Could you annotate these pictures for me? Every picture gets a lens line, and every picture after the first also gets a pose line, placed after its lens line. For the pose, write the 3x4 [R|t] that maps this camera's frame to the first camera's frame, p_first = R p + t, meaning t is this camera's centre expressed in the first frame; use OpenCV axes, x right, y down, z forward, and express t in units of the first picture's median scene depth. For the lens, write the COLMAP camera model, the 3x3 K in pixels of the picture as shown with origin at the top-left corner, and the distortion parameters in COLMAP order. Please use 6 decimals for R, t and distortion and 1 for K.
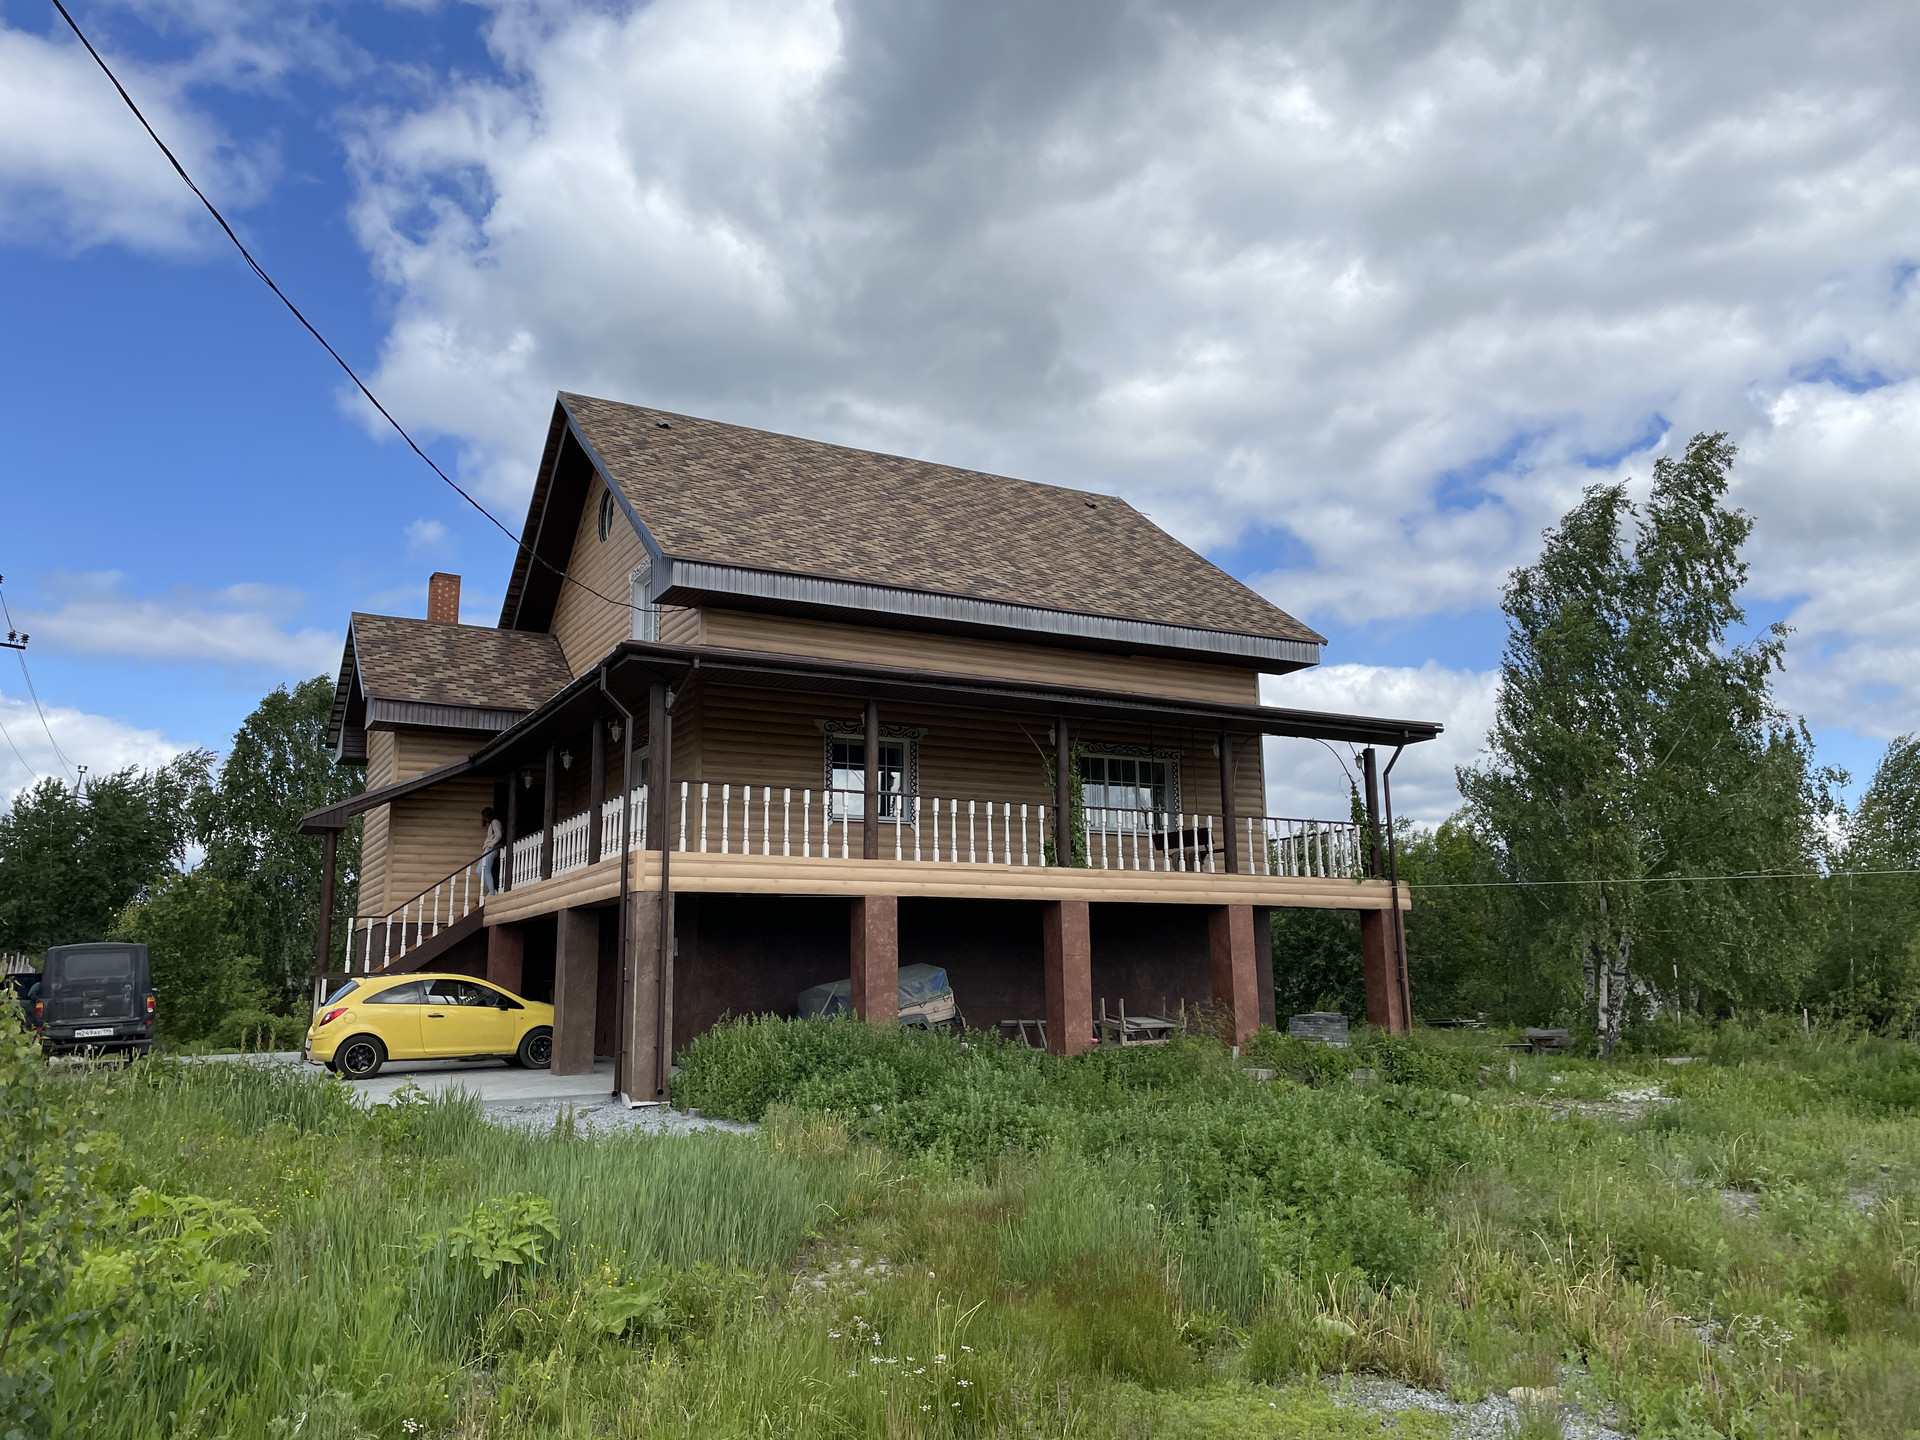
lens RADIAL K [[1444.0, 0, 942.5], [0, 1444.0, 706.0], [0, 0, 1]] dist [0.079981, -0.091320]
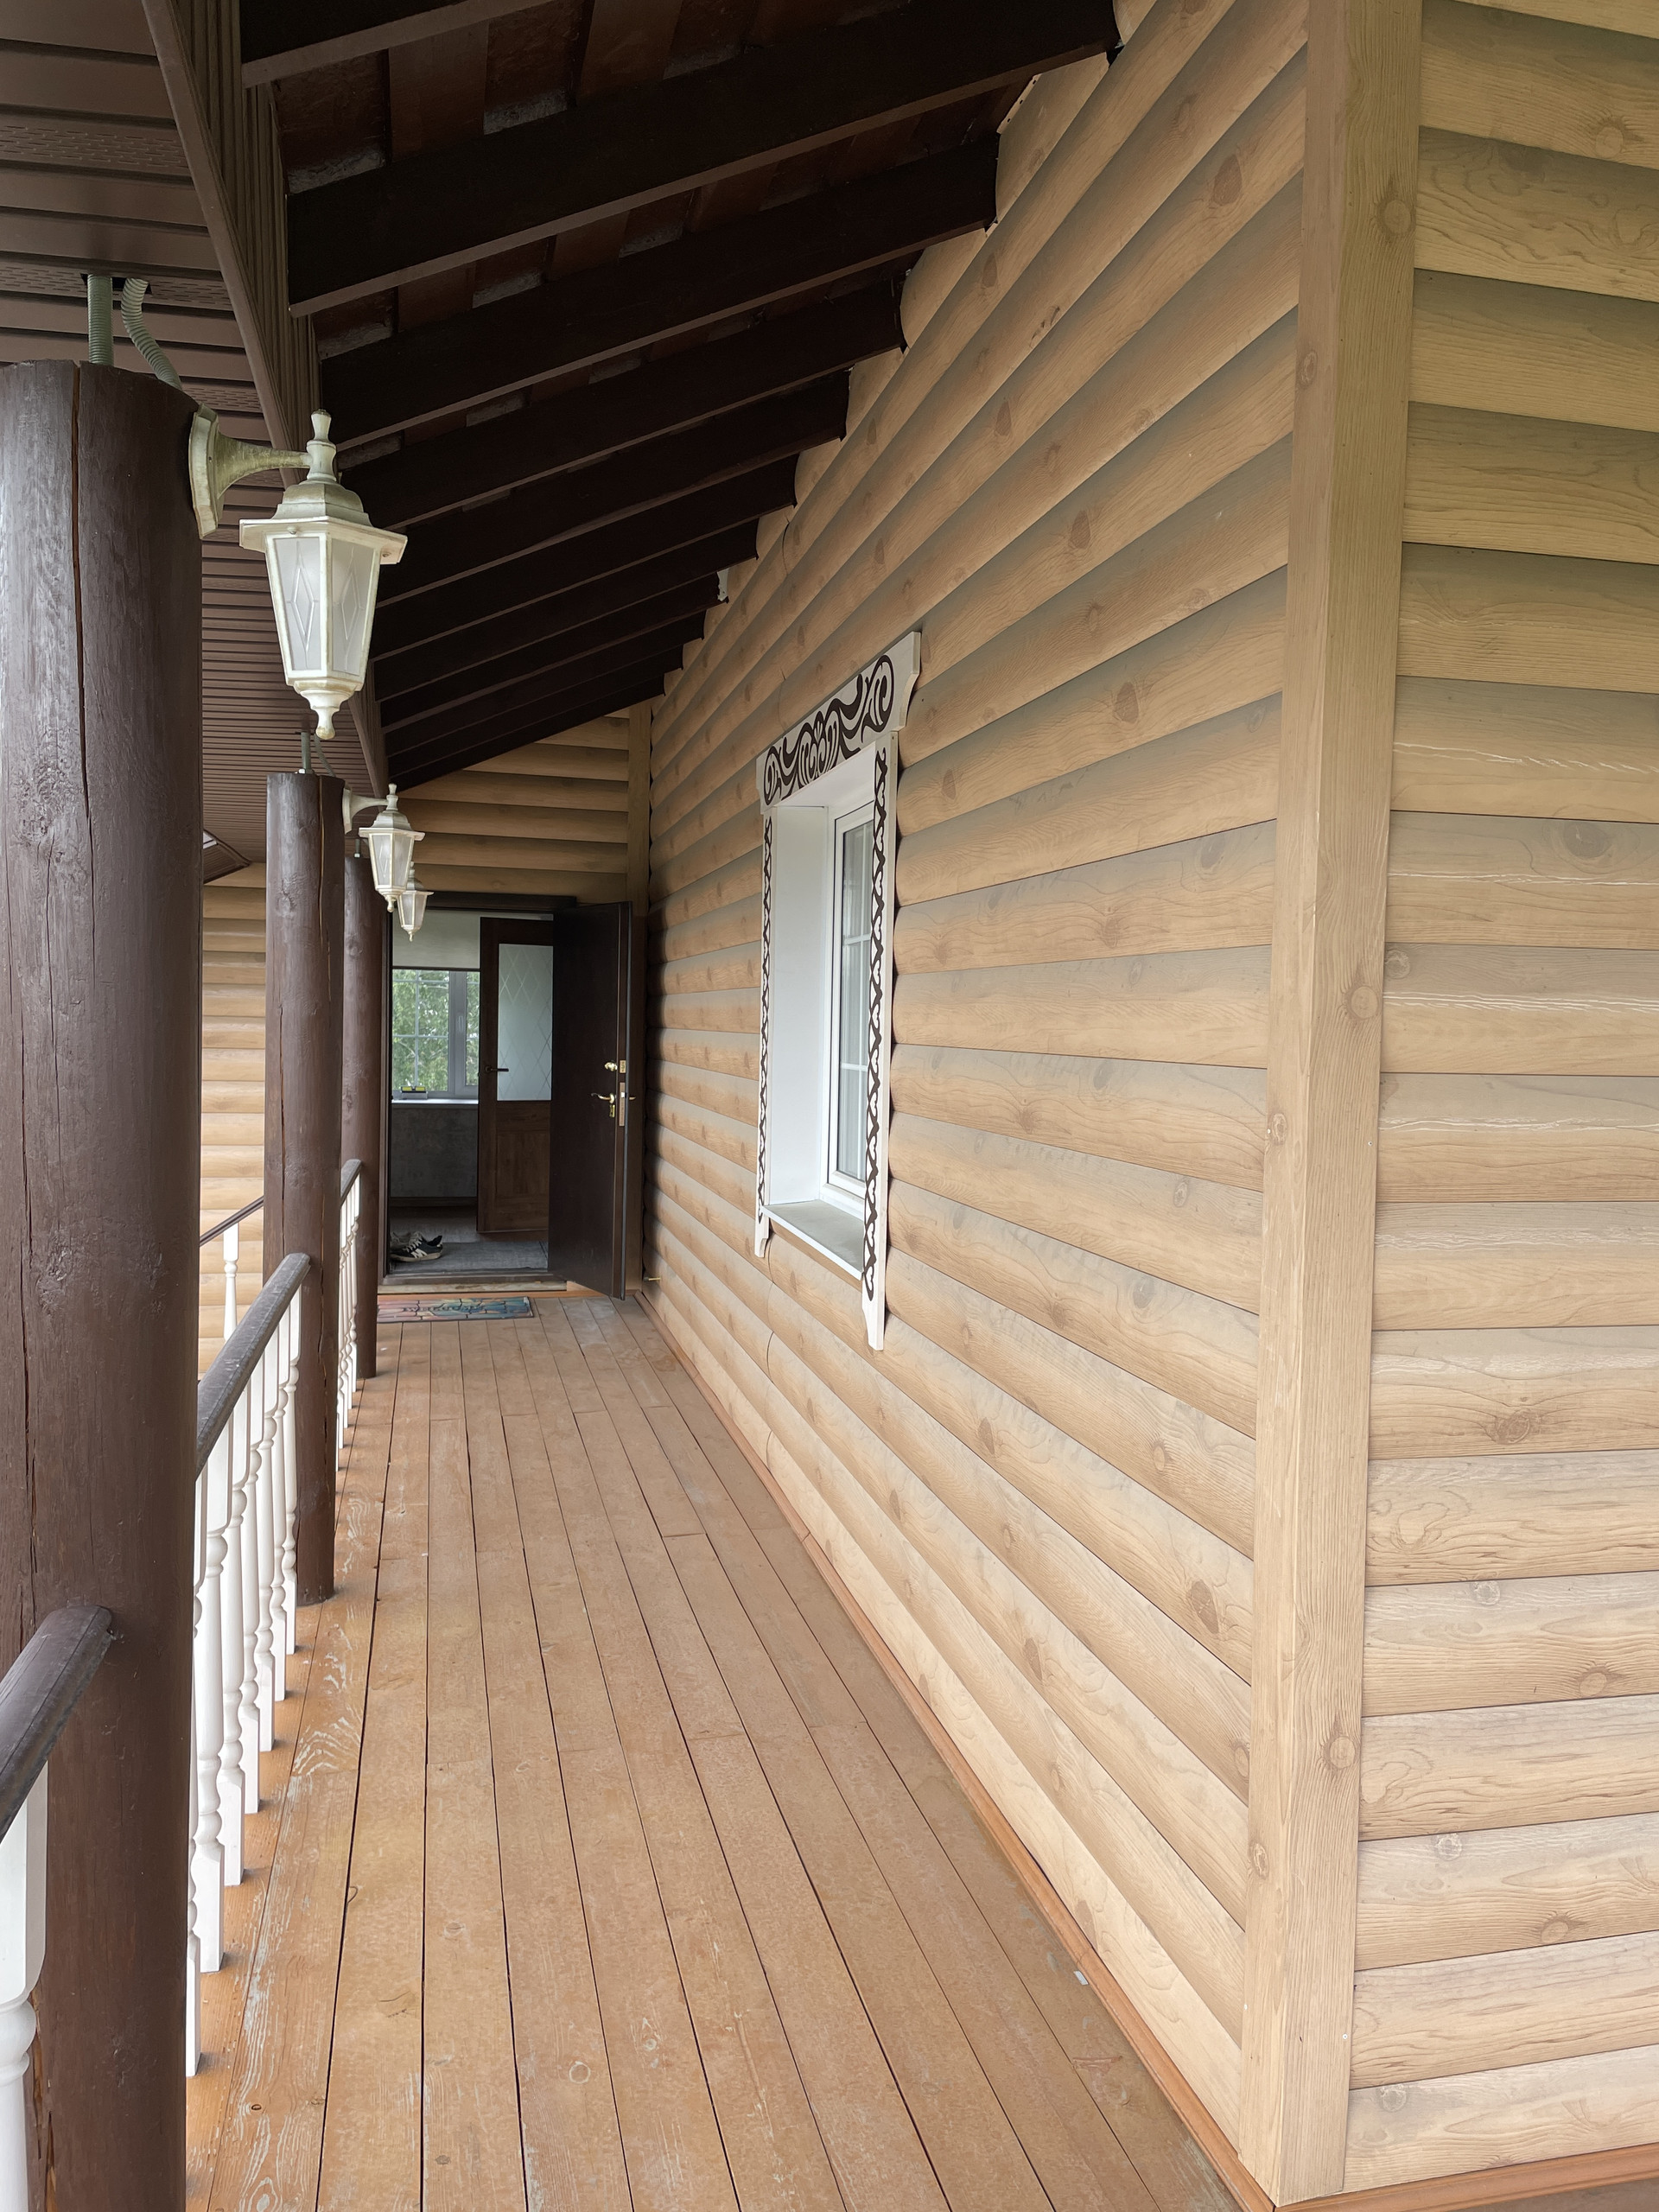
lens RADIAL K [[1663.6, 0, 830.0], [0, 1663.6, 1109.7], [0, 0, 1]] dist [0.079981, -0.091320]
pose [[0.963612, 0.047161, -0.263111, -0.151009], [0.017938, 0.970685, 0.239684, 0.020477], [0.266702, -0.235682, 0.934518, 0.792589]]
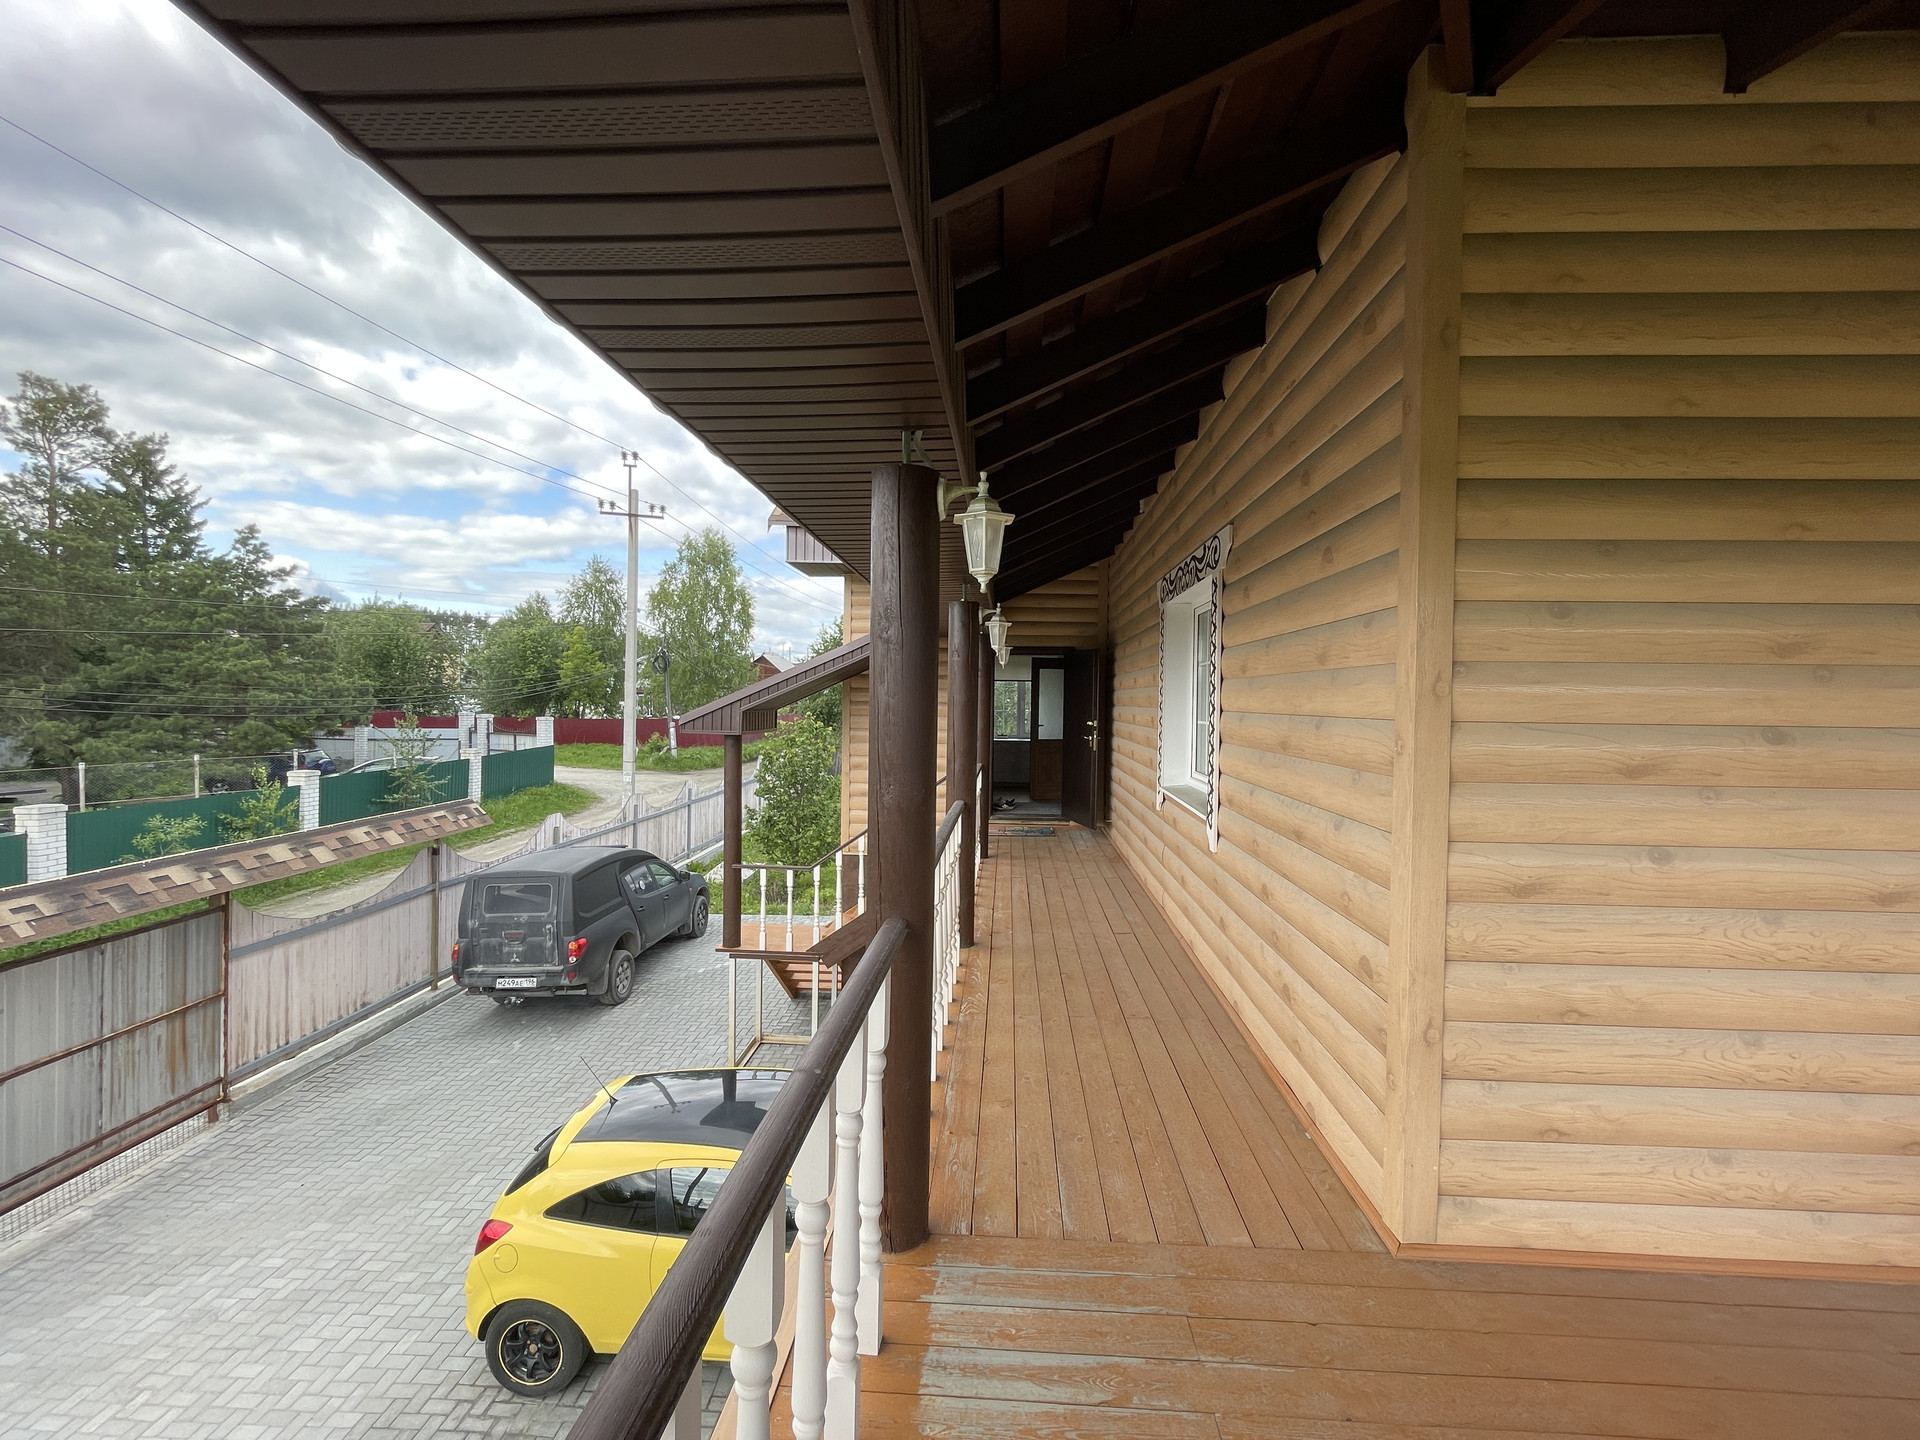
lens RADIAL K [[780.5, 0, 965.5], [0, 780.5, 713.3], [0, 0, 1]] dist [-0.005945, 0.000716]
pose [[0.848947, 0.032316, -0.527489, -0.146821], [0.078013, 0.979531, 0.185564, 0.018736], [0.522688, -0.198685, 0.829048, 0.781844]]
